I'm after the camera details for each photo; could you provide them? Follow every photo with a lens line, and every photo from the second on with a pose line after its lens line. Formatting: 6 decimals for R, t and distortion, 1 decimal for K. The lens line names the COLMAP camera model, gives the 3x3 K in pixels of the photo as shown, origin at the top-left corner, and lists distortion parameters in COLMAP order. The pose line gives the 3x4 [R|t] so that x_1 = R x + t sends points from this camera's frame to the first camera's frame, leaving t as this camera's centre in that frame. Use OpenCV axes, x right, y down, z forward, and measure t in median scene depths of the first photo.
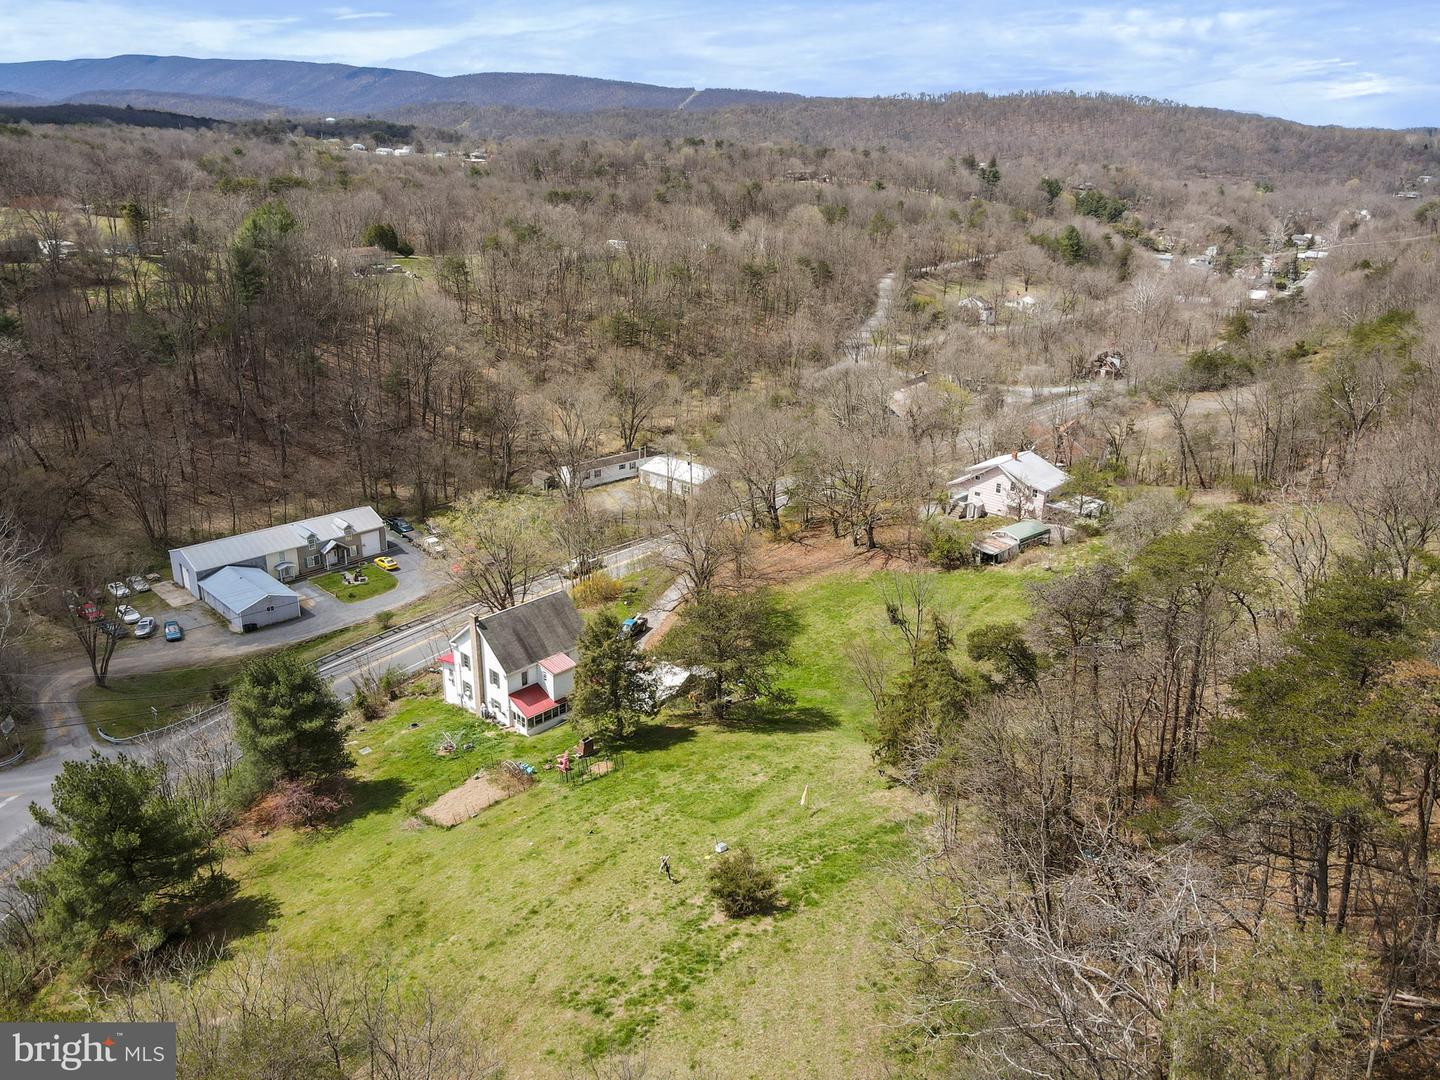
lens RADIAL K [[1090.0, 0, 720.0], [0, 1090.0, 530.8], [0, 0, 1]] dist [0.003237, 0.017054]
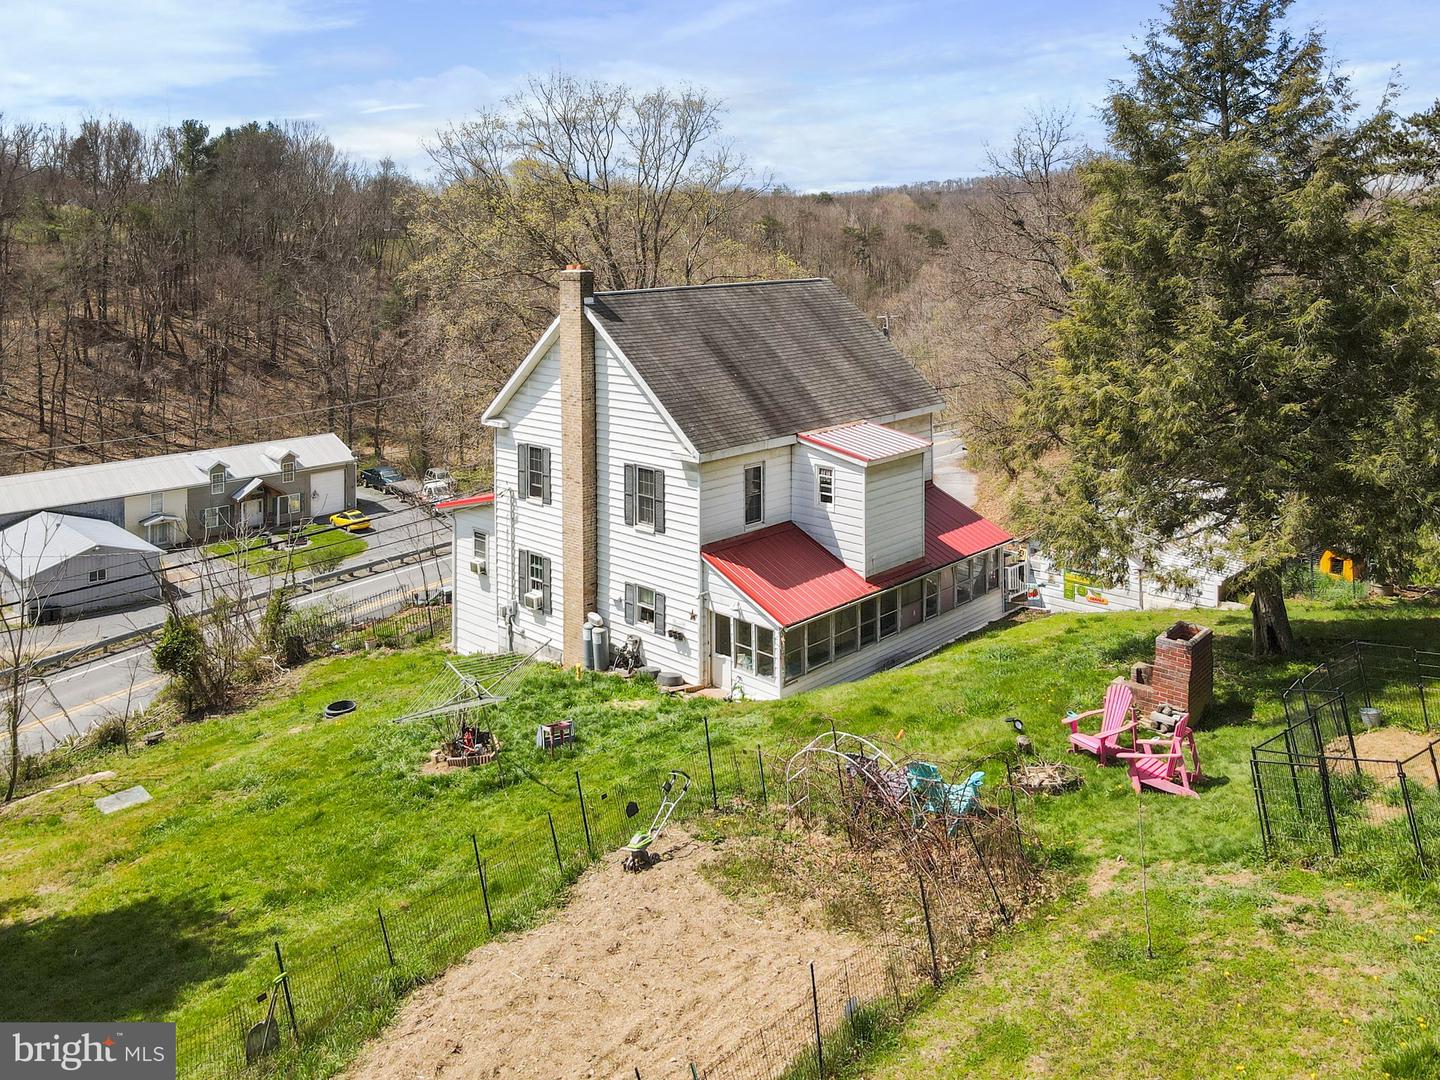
lens RADIAL K [[1014.6, 0, 723.3], [0, 1014.6, 323.3], [0, 0, 1]] dist [0.001252, 0.001126]
pose [[0.999521, -0.026663, 0.015712, -0.187482], [0.030445, 0.938291, -0.344505, 0.180987], [-0.005557, 0.344818, 0.938653, 0.735446]]
